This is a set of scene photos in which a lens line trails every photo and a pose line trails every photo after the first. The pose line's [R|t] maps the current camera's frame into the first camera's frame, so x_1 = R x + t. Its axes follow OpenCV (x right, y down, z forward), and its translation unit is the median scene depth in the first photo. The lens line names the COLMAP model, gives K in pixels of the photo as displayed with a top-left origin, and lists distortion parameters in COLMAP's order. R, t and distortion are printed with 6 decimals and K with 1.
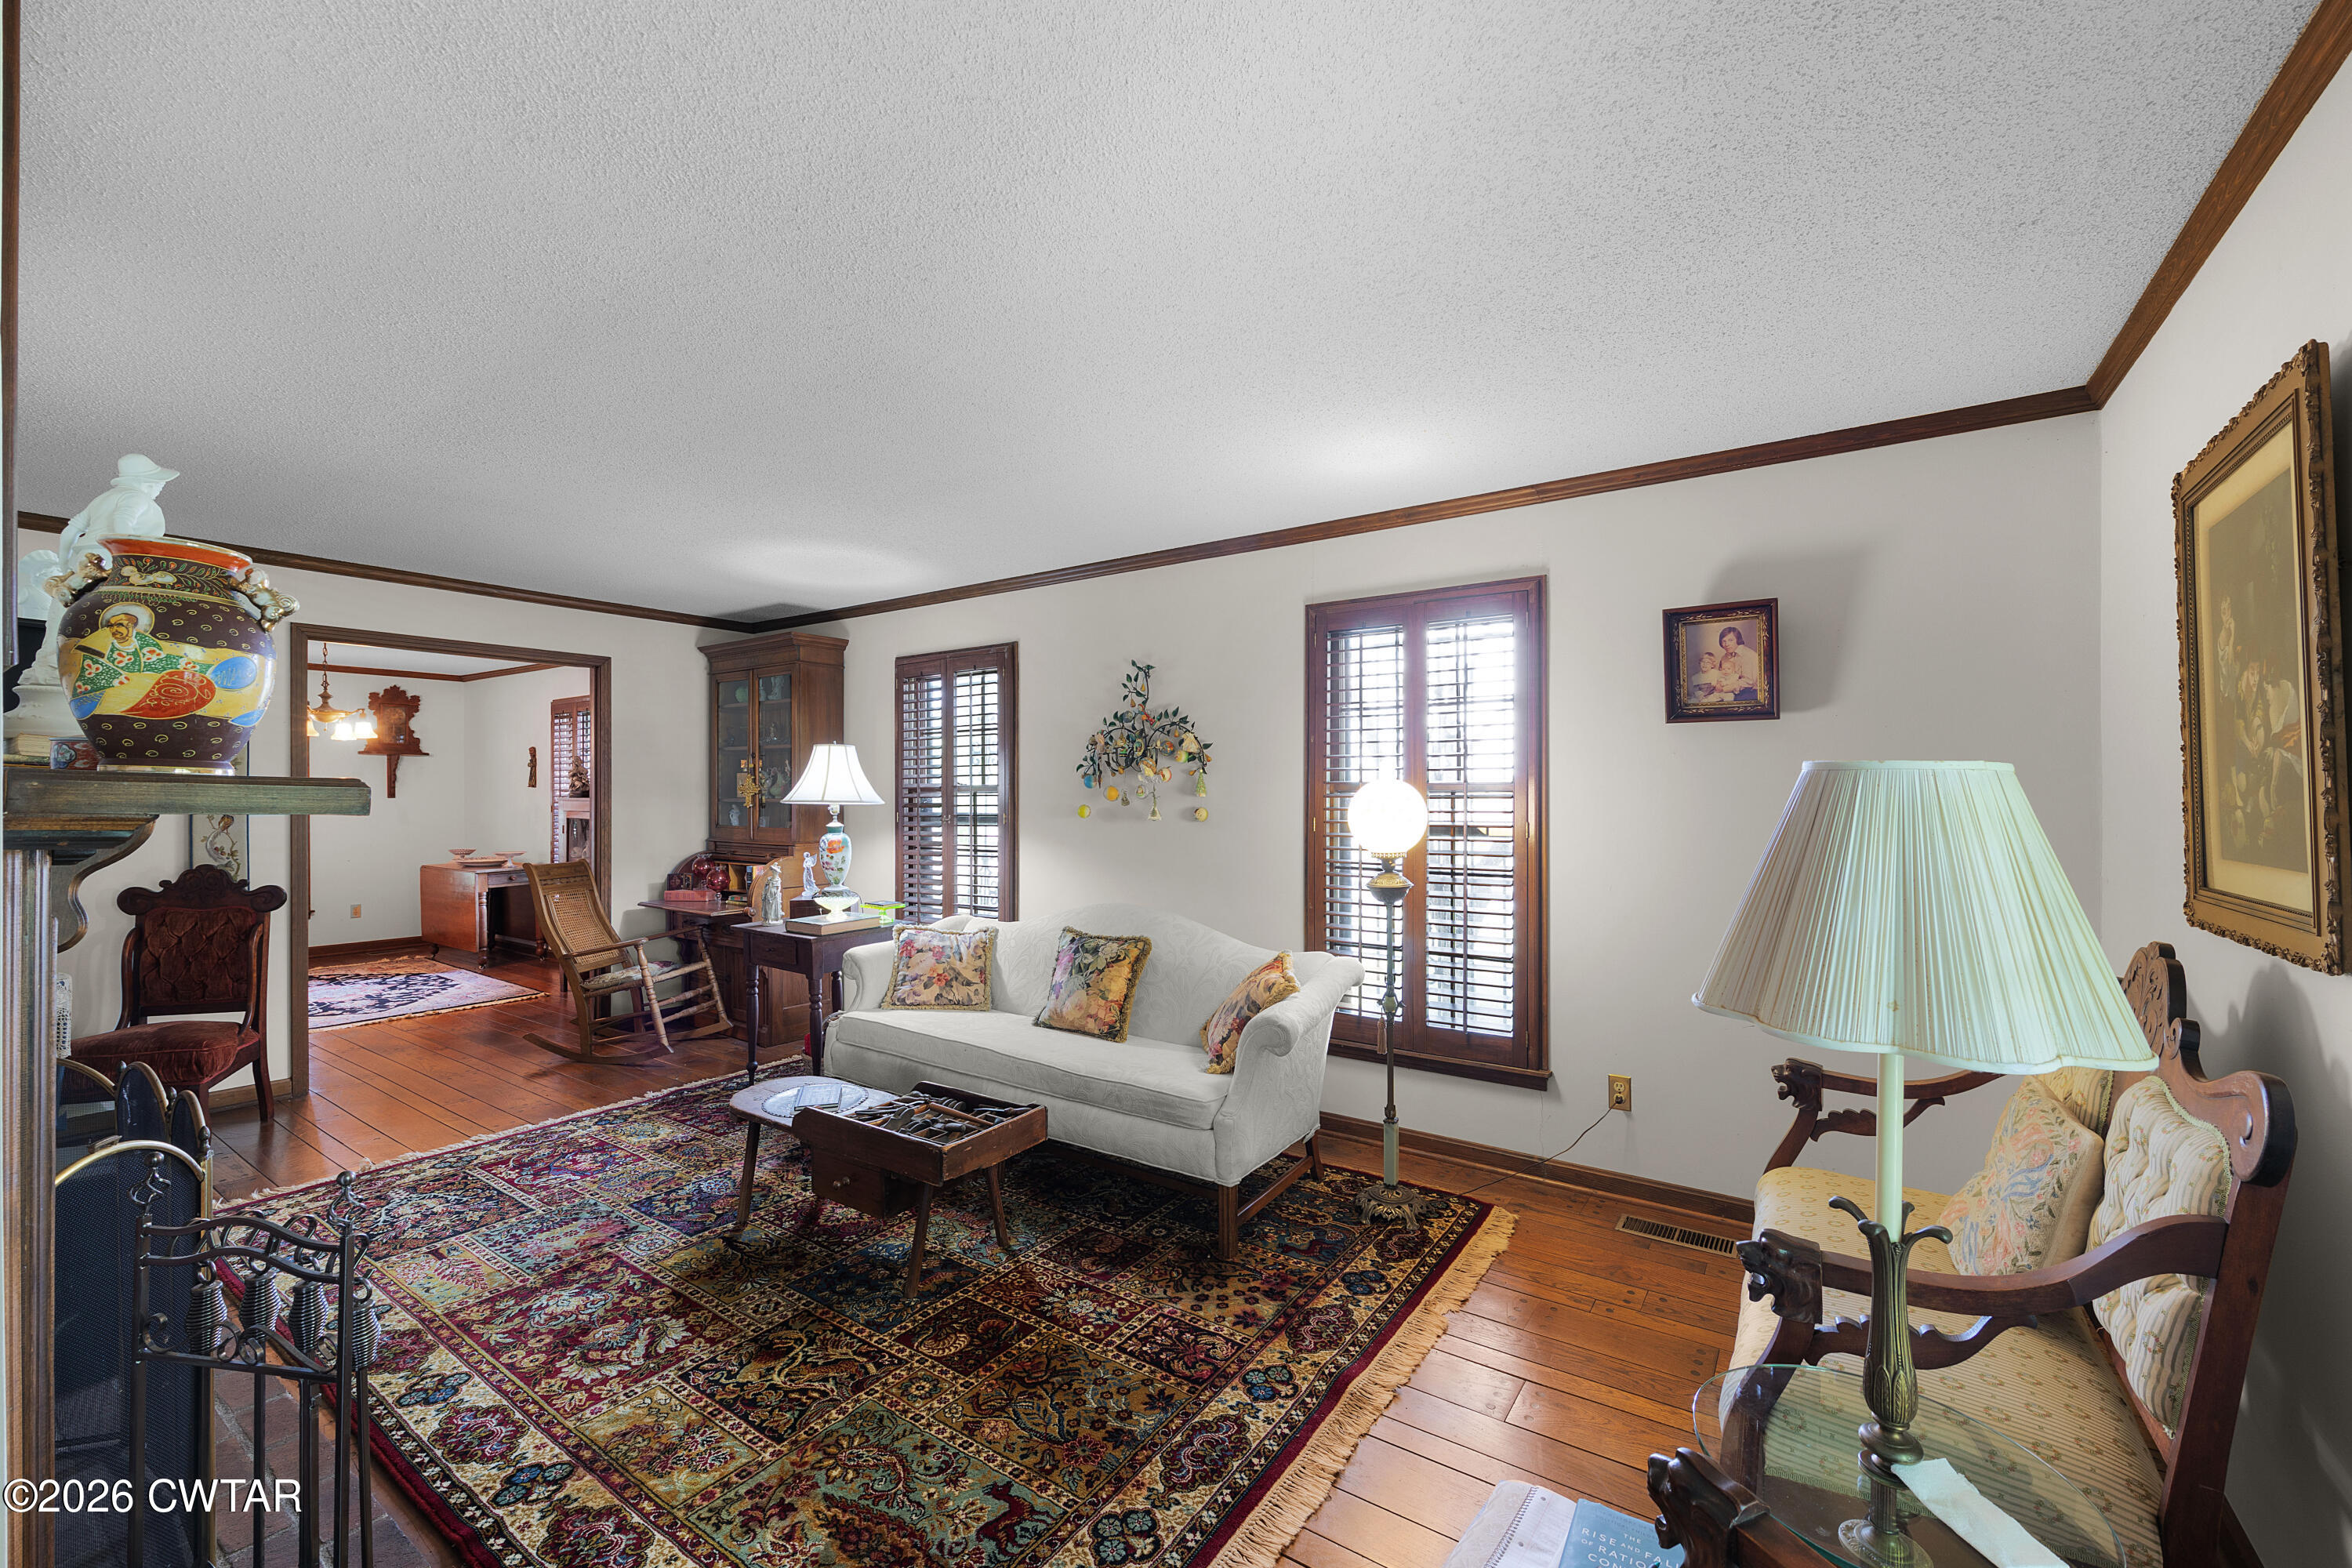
lens RADIAL K [[952.7, 0, 1180.6], [0, 952.7, 792.1], [0, 0, 1]] dist [-0.008914, 0.003348]
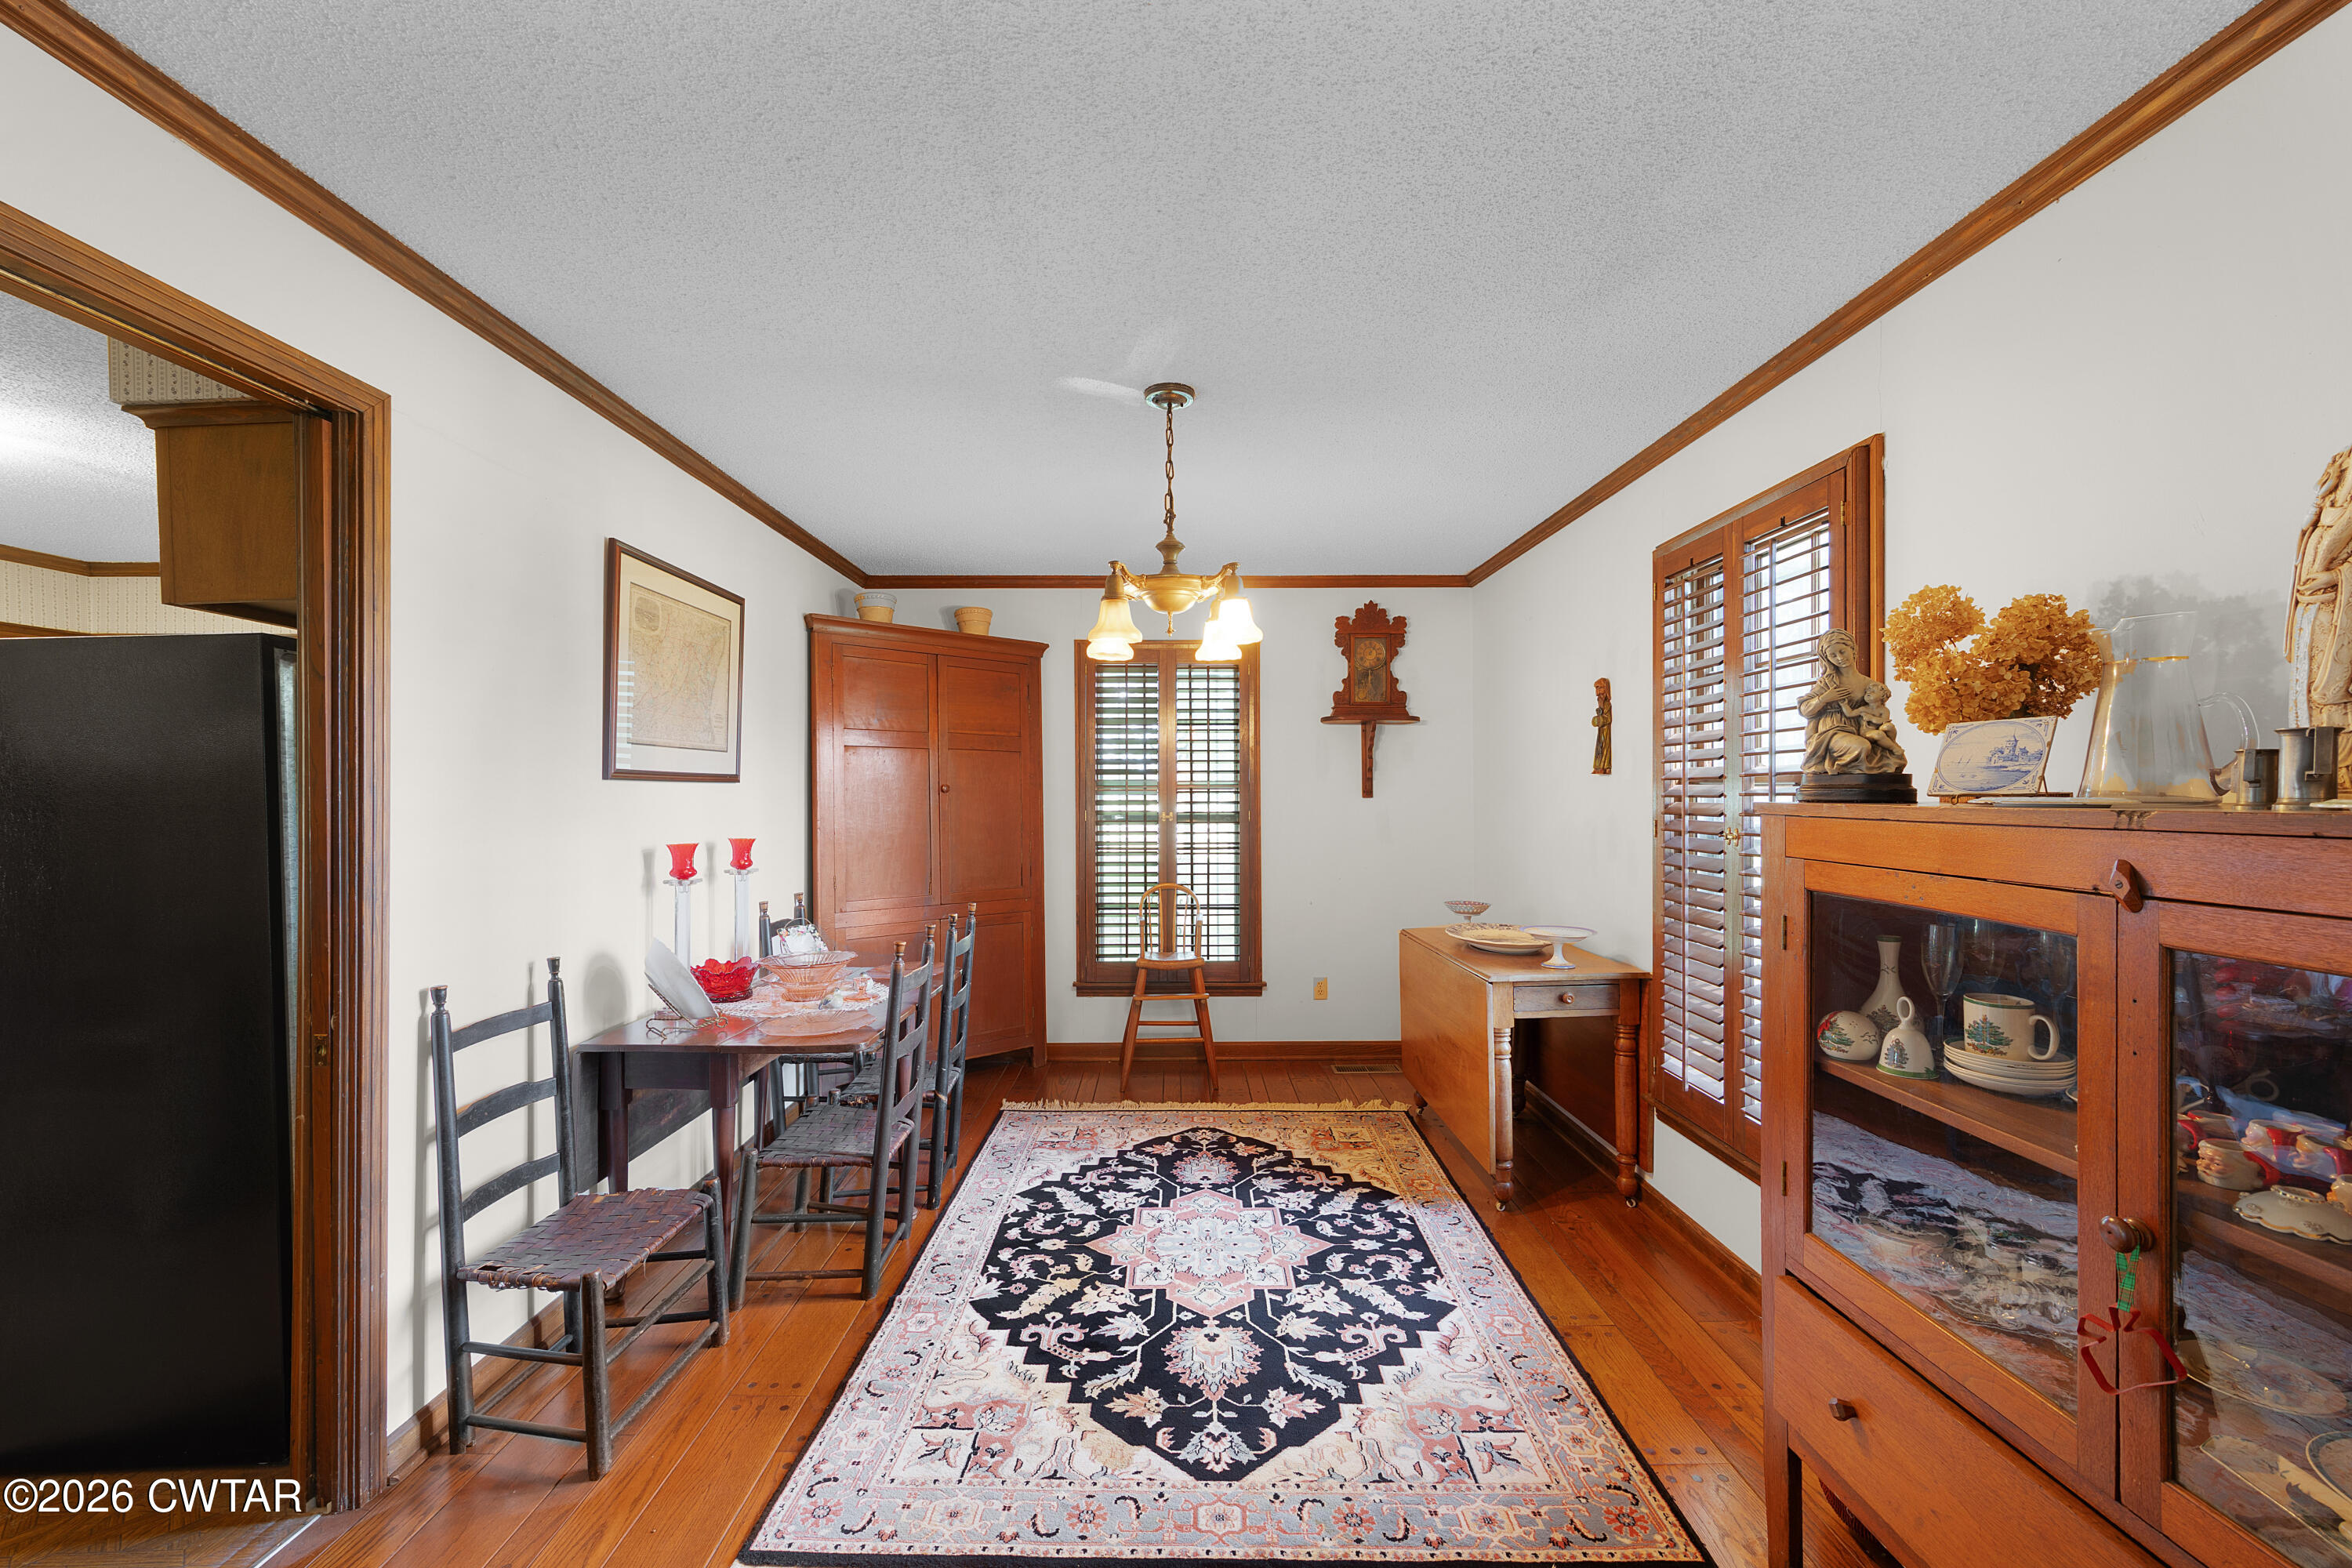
lens RADIAL K [[952.7, 0, 1180.6], [0, 952.7, 792.1], [0, 0, 1]] dist [-0.008914, 0.003348]
pose [[0.575659, -0.002657, -0.817685, -1.115634], [0.001540, 0.999996, -0.002165, 0.009626], [0.817688, -0.000013, 0.575661, 1.510784]]
